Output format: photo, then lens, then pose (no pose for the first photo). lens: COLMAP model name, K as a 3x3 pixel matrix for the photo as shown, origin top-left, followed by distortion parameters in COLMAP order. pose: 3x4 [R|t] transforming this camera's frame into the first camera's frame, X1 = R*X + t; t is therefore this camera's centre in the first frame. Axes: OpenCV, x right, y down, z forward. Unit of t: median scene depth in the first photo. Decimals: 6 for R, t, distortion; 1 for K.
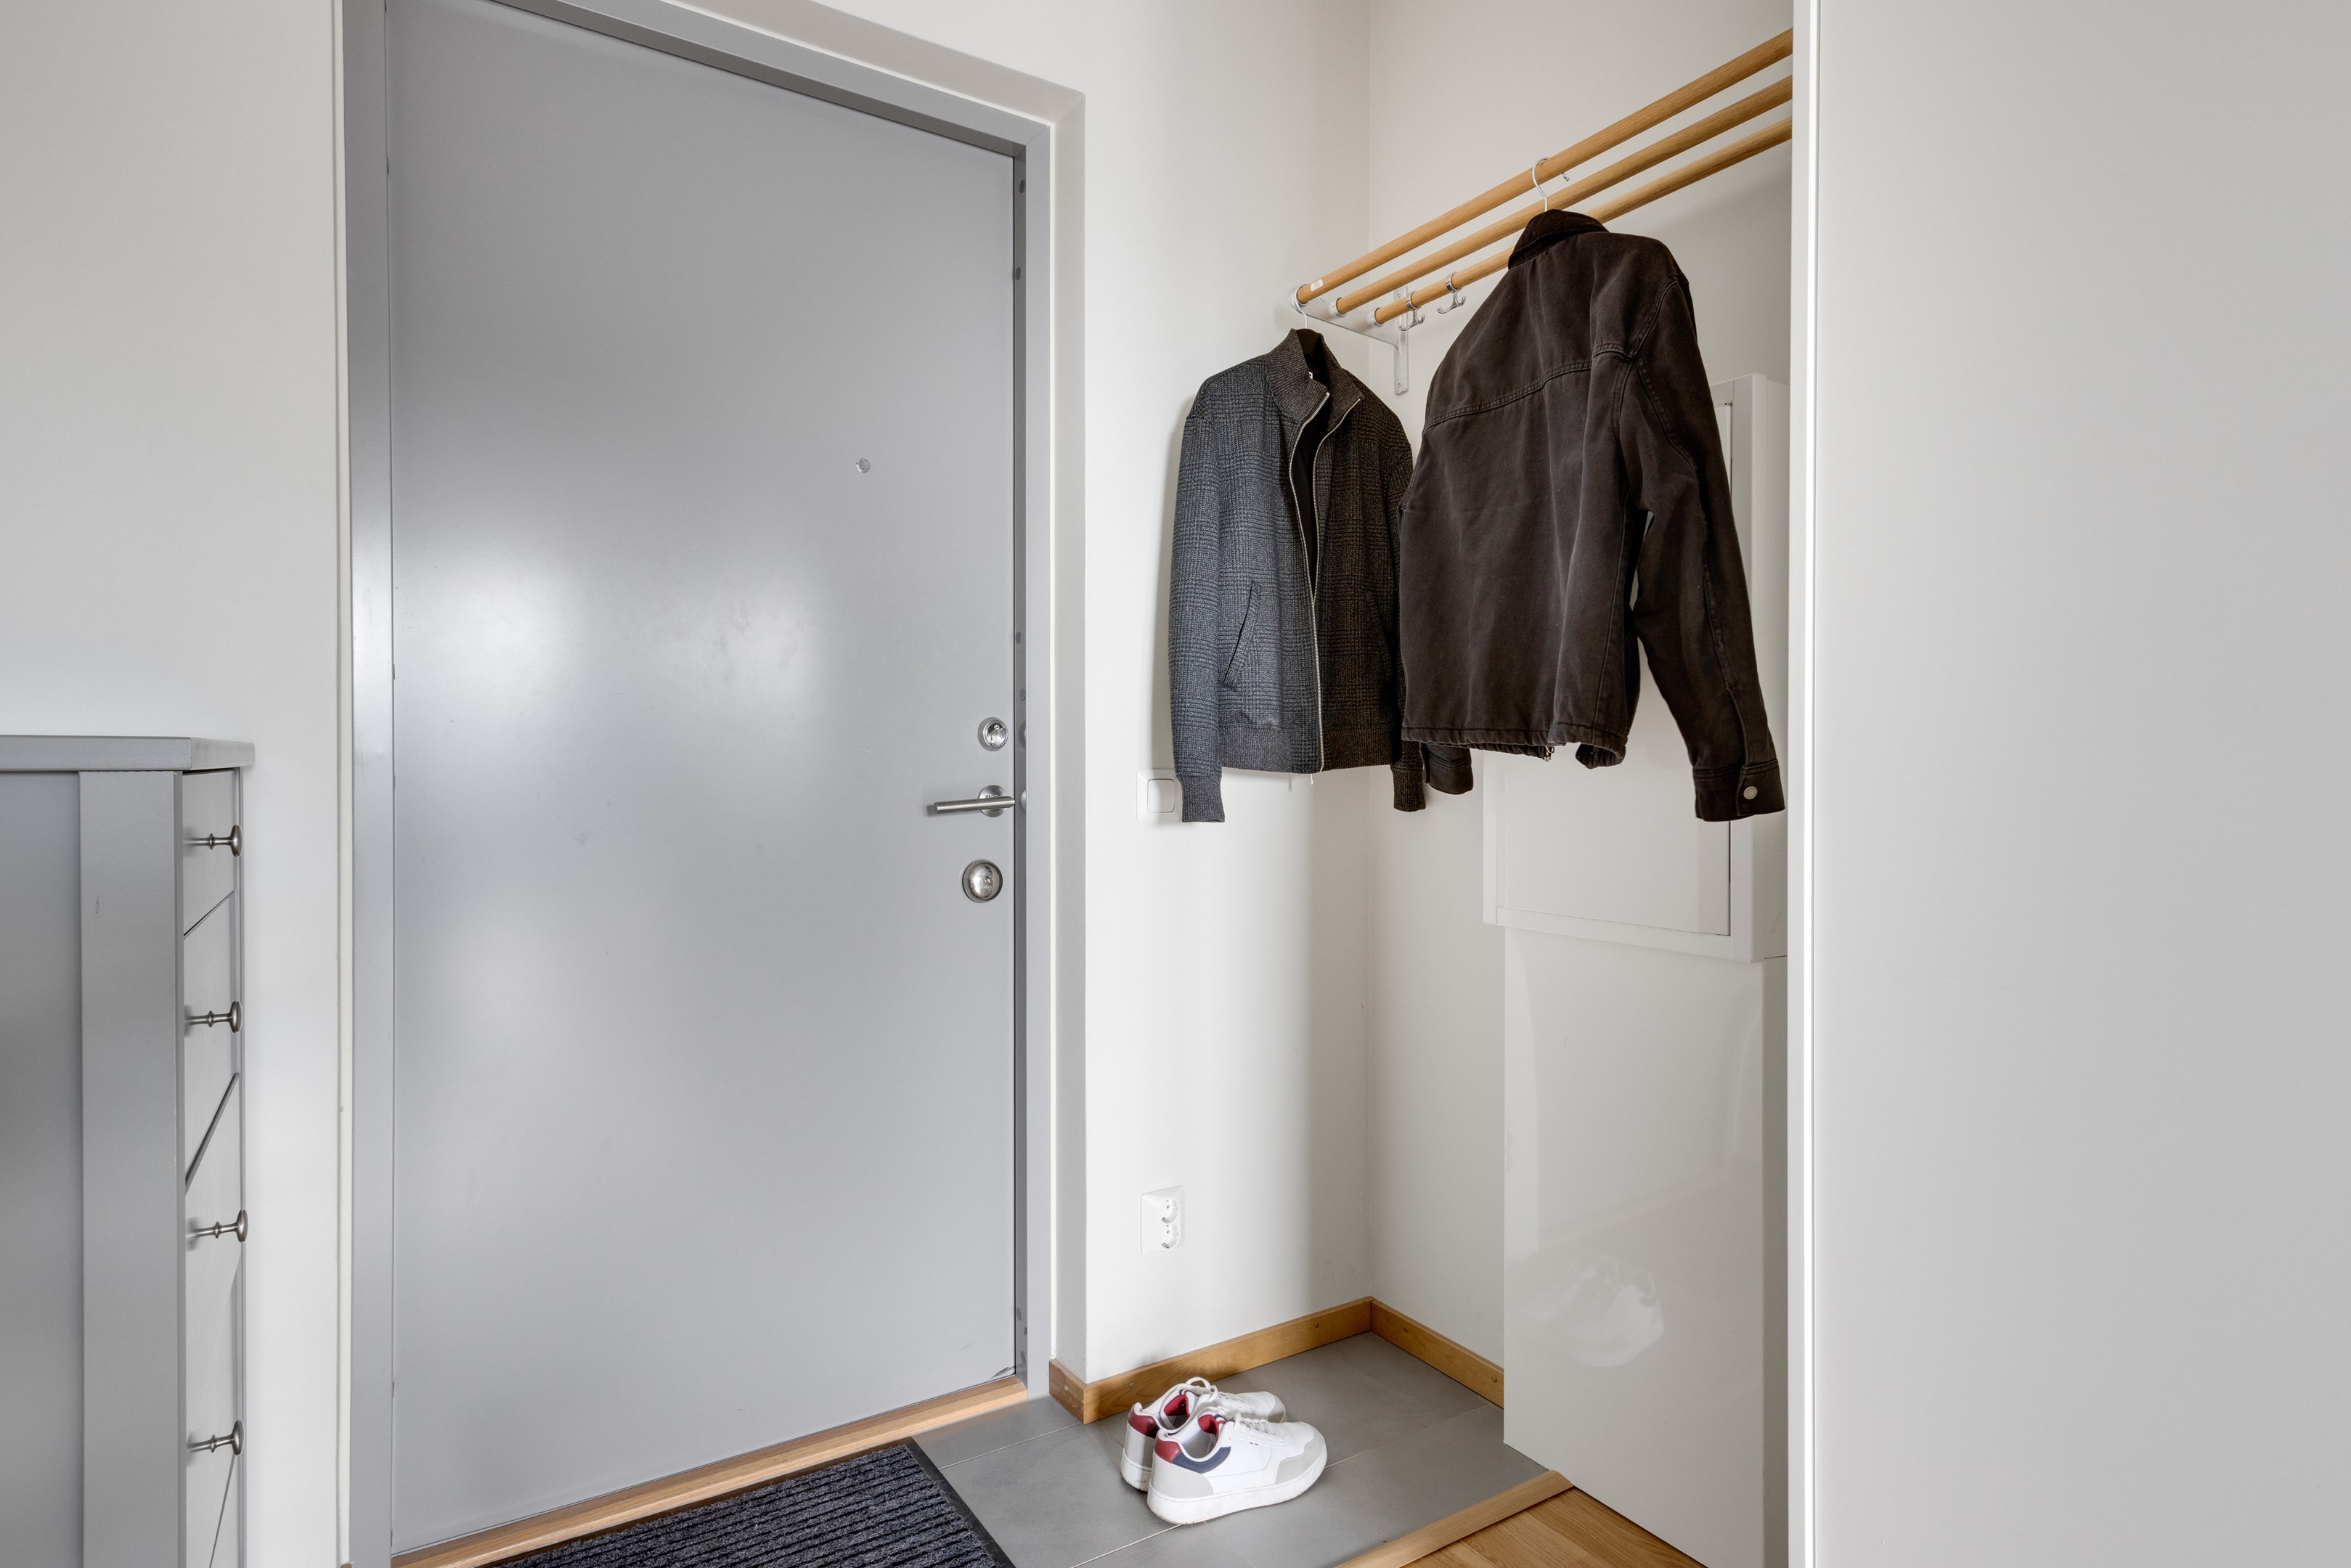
lens RADIAL K [[1262.8, 0, 1163.8], [0, 1262.8, 765.7], [0, 0, 1]] dist [0.002651, 0.000069]
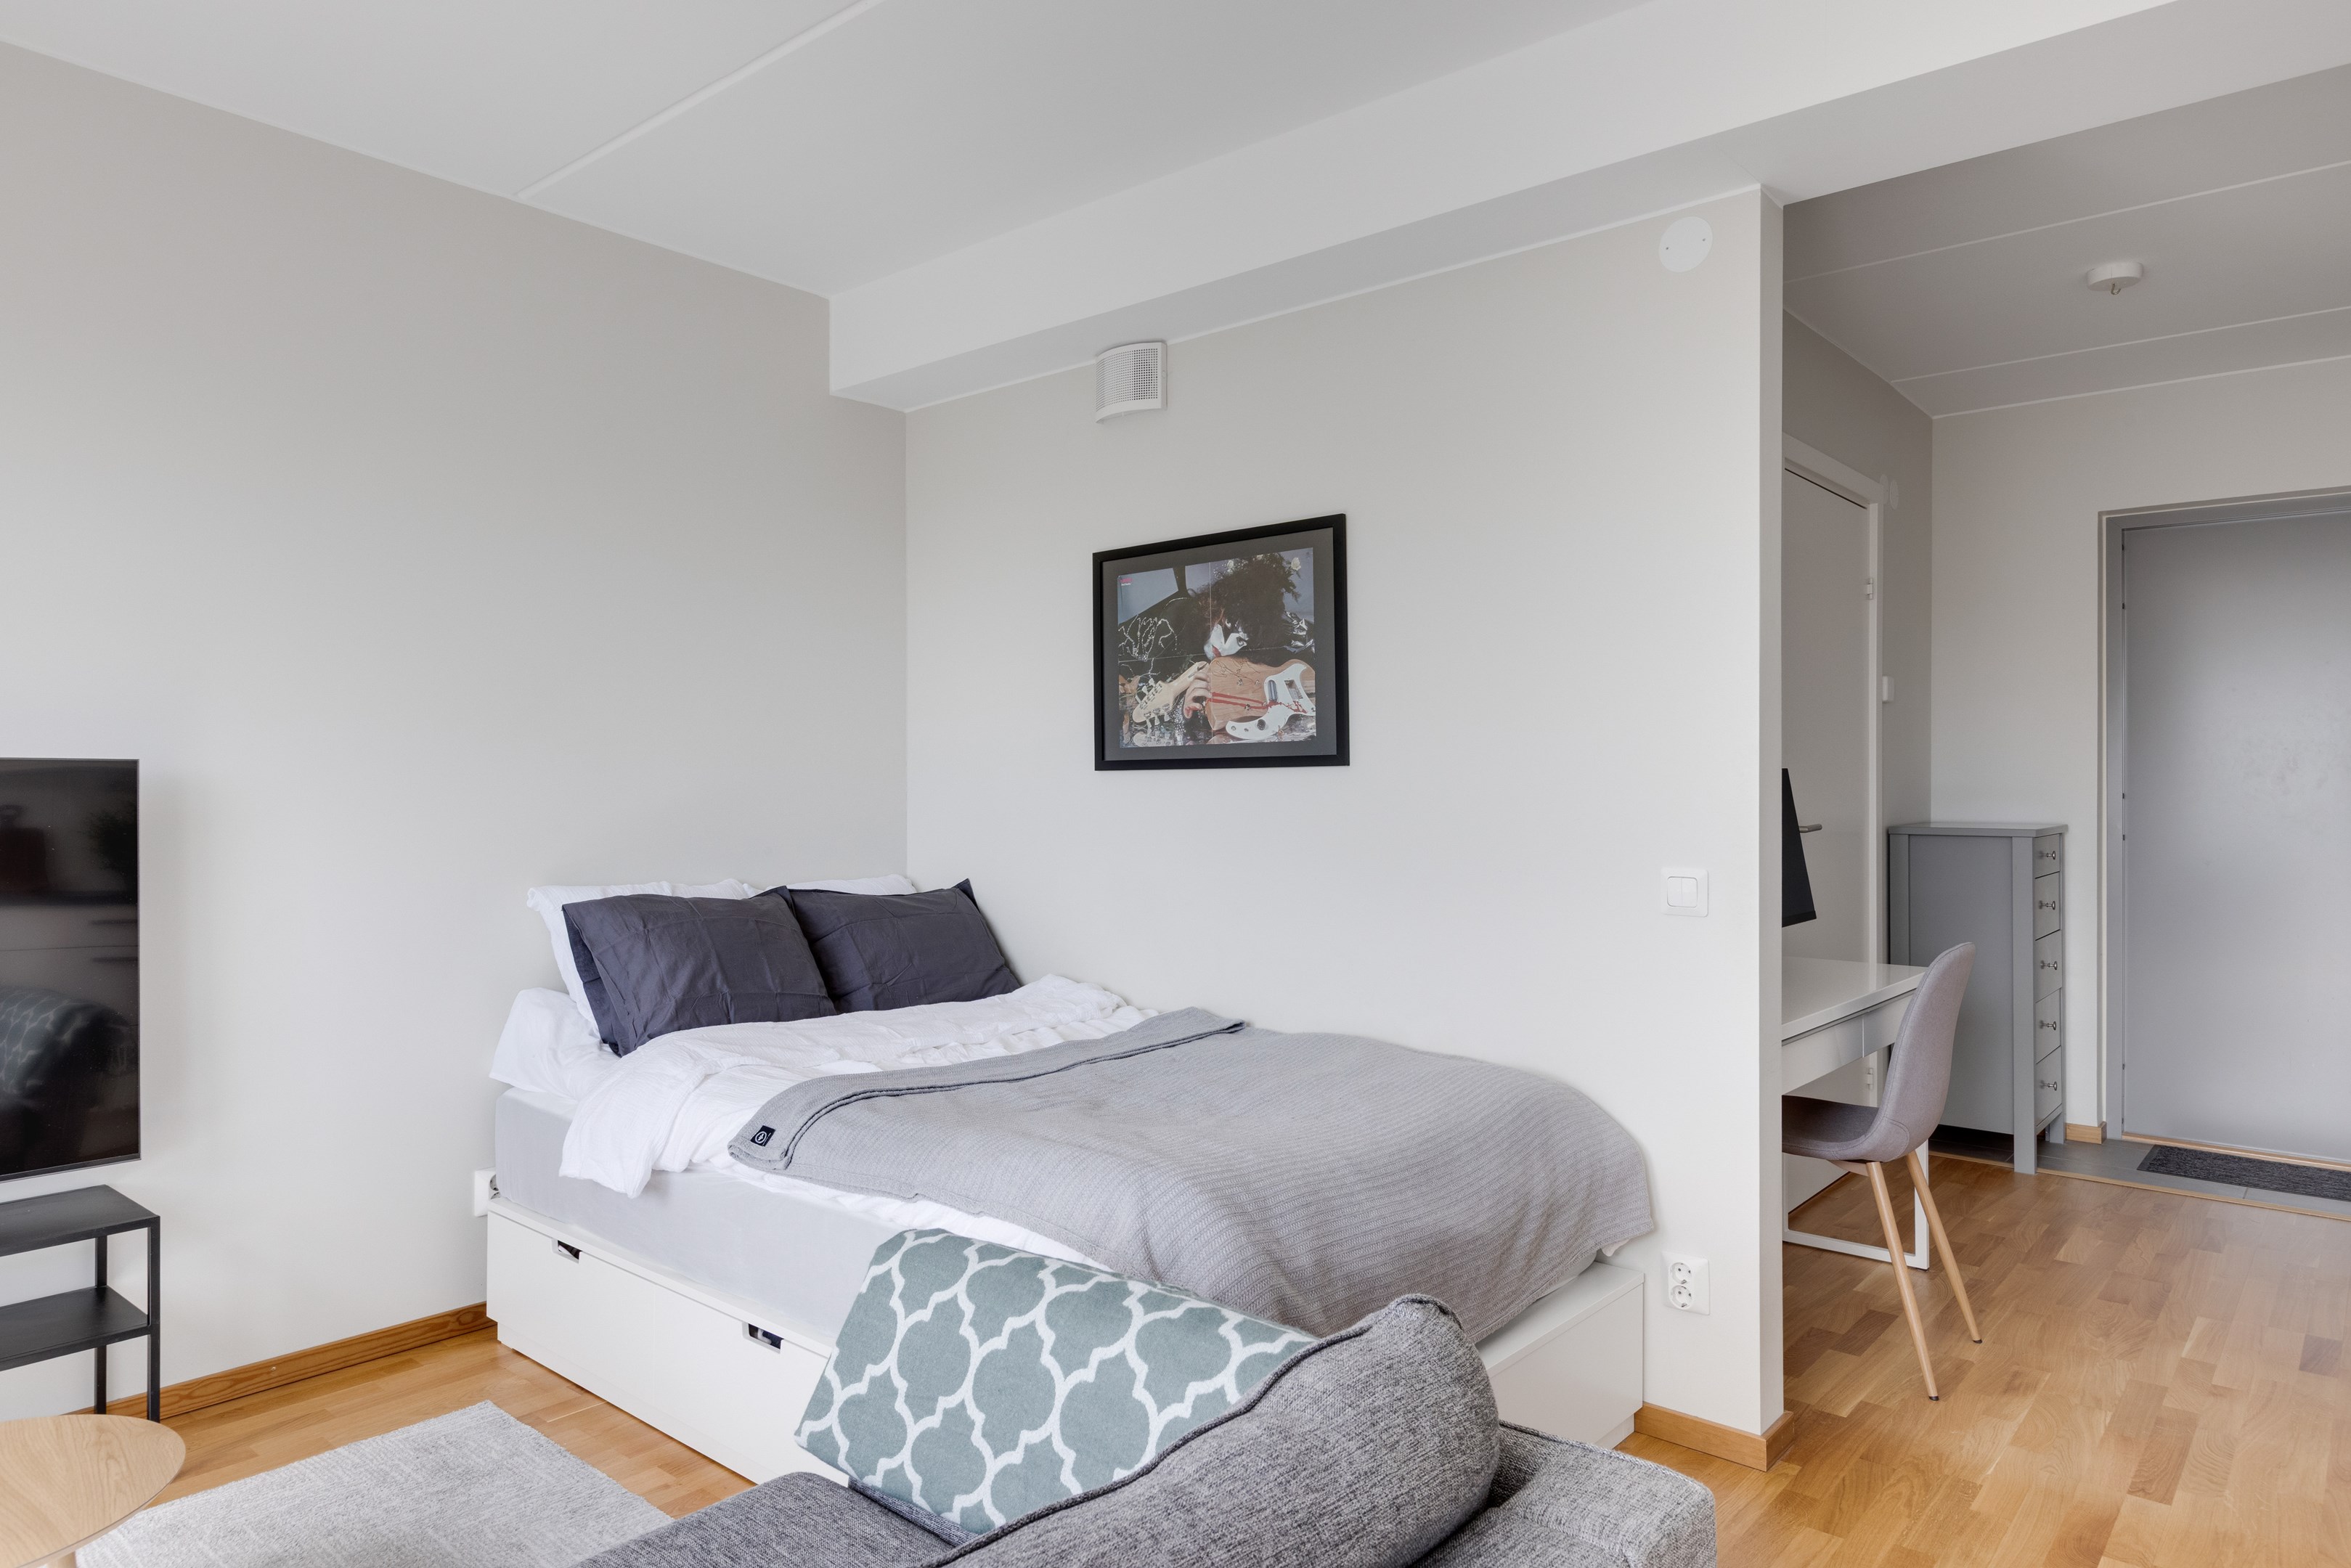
lens RADIAL K [[1440.6, 0, 1121.5], [0, 1440.6, 788.3], [0, 0, 1]] dist [0.006112, -0.002753]
pose [[0.278079, -0.003203, -0.960553, 1.382702], [-0.000412, 0.999994, -0.003454, -0.064259], [0.960558, 0.001357, 0.278076, -1.500739]]
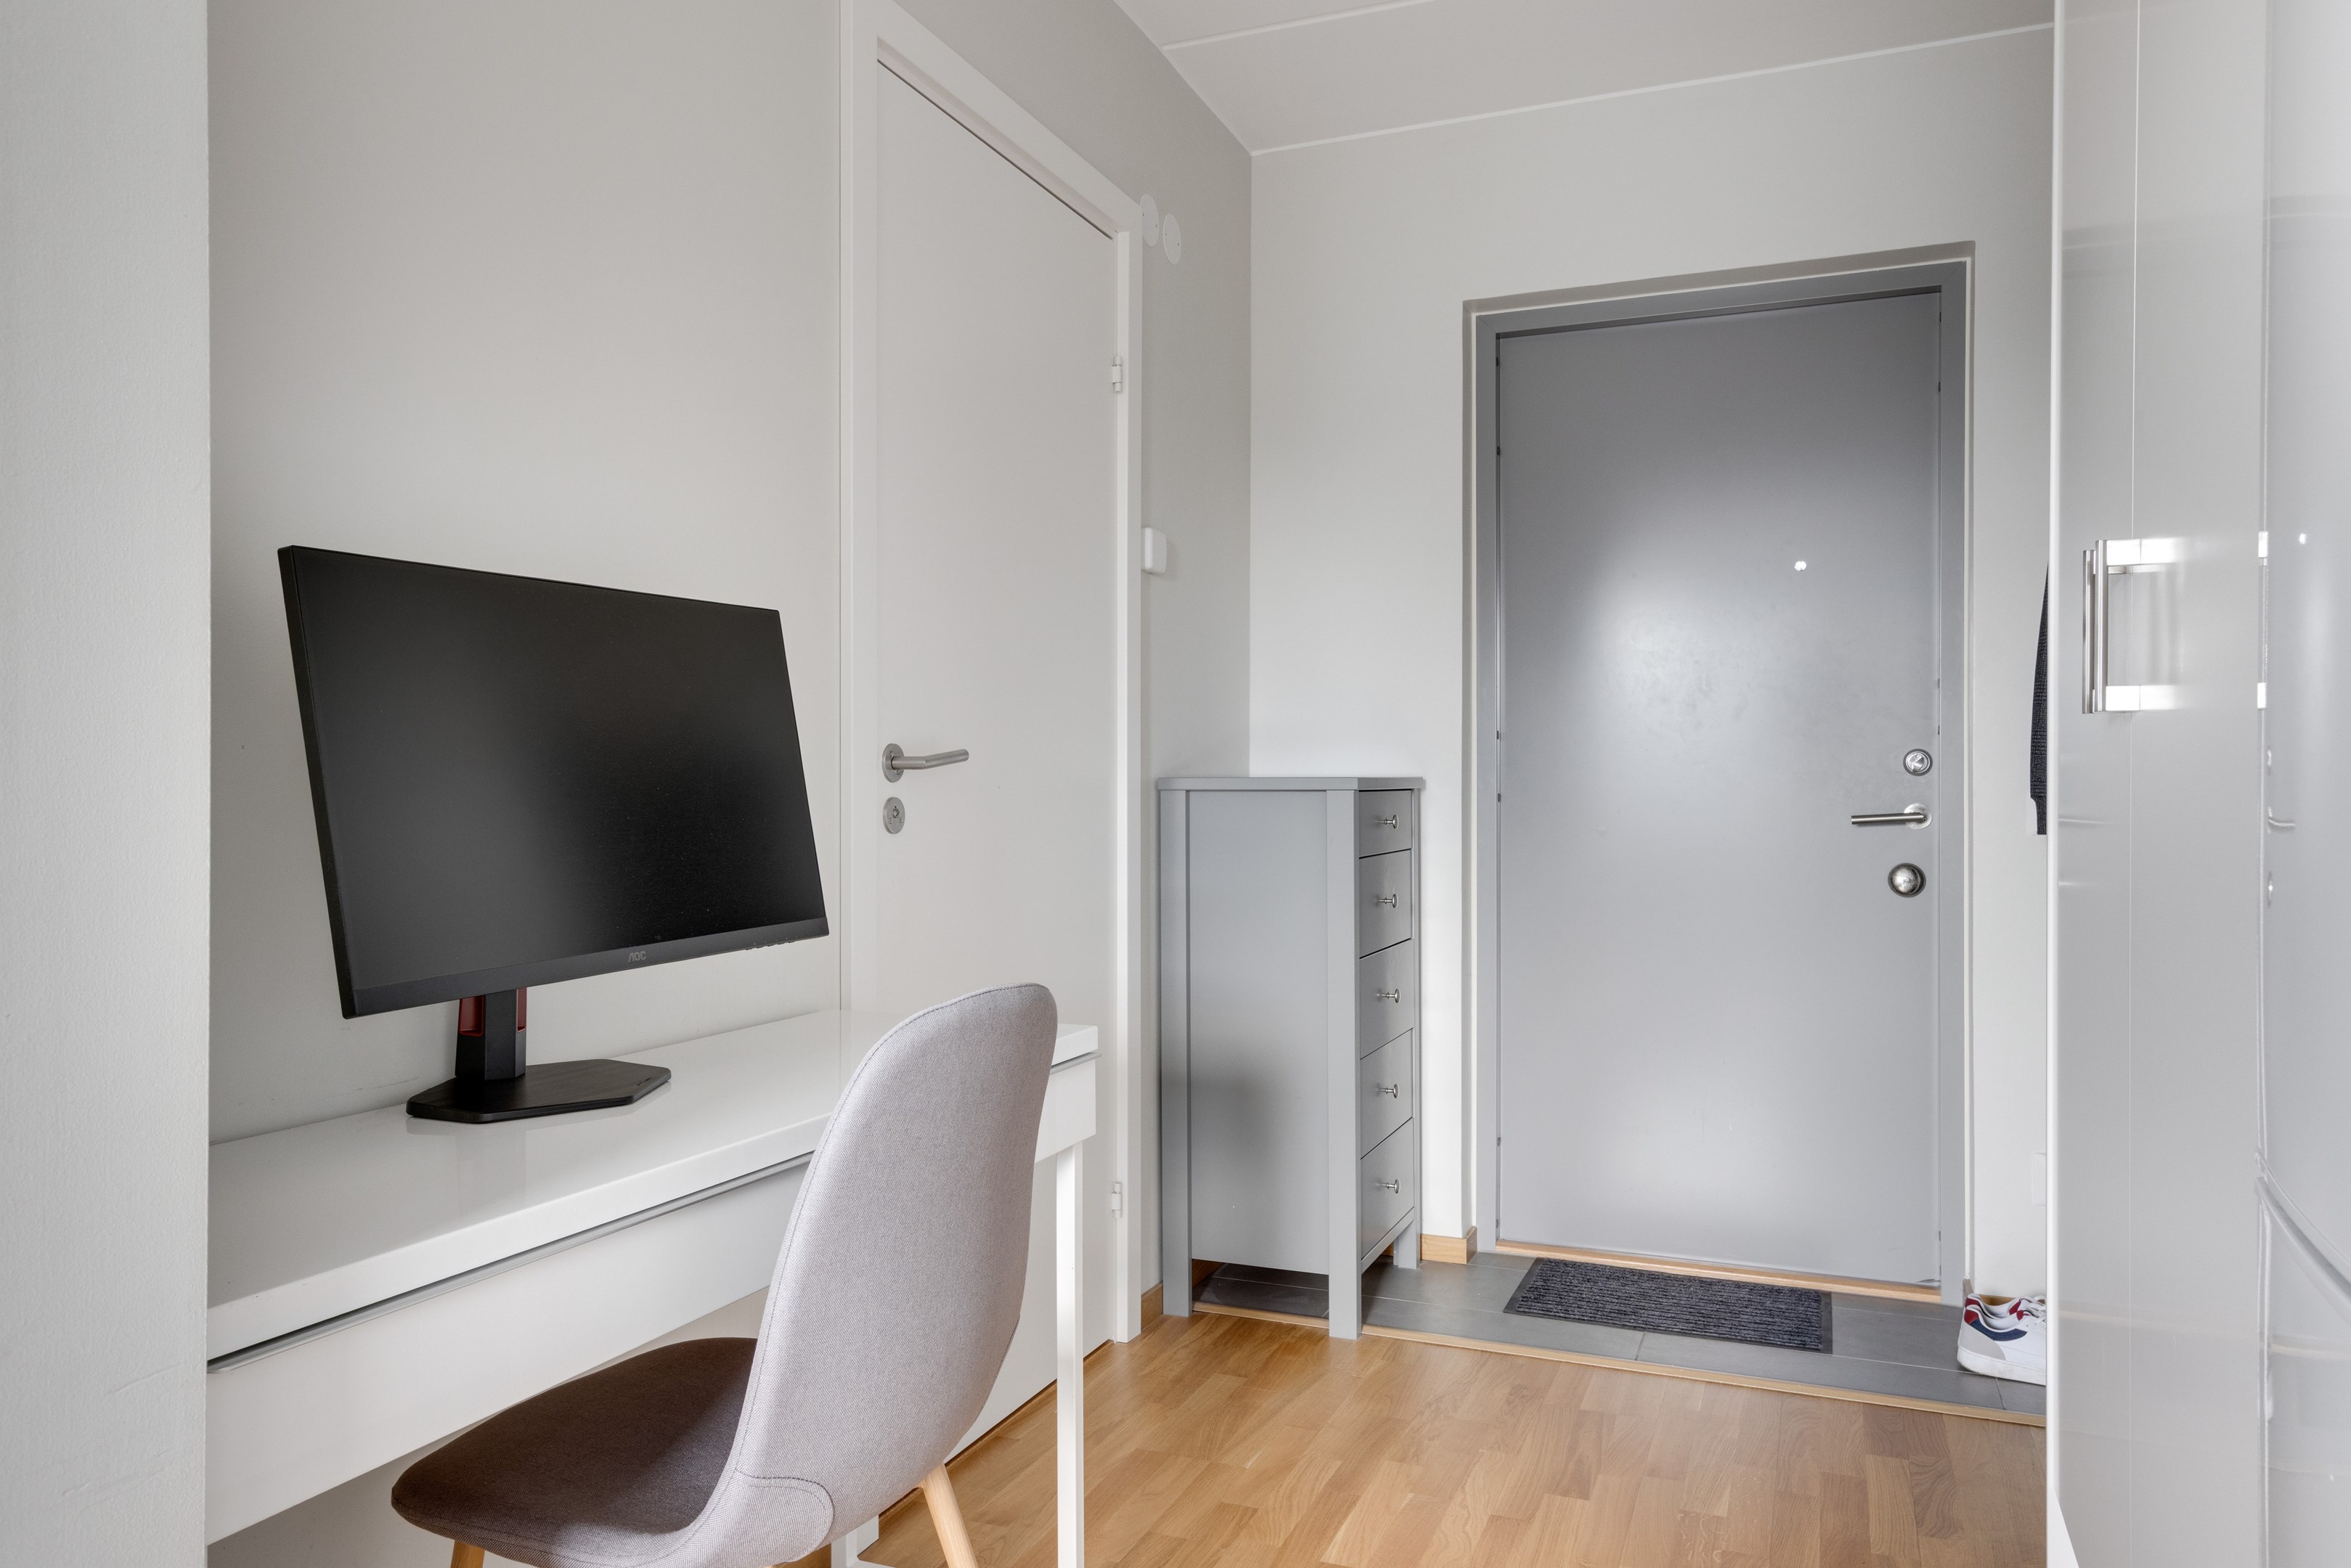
lens RADIAL K [[1669.0, 0, 1154.5], [0, 1669.0, 783.2], [0, 0, 1]] dist [0.022518, -0.000689]
pose [[0.585610, -0.003197, -0.810586, 0.805213], [-0.000943, 0.999989, -0.004626, 0.003428], [0.810592, 0.003474, 0.585601, -0.607637]]
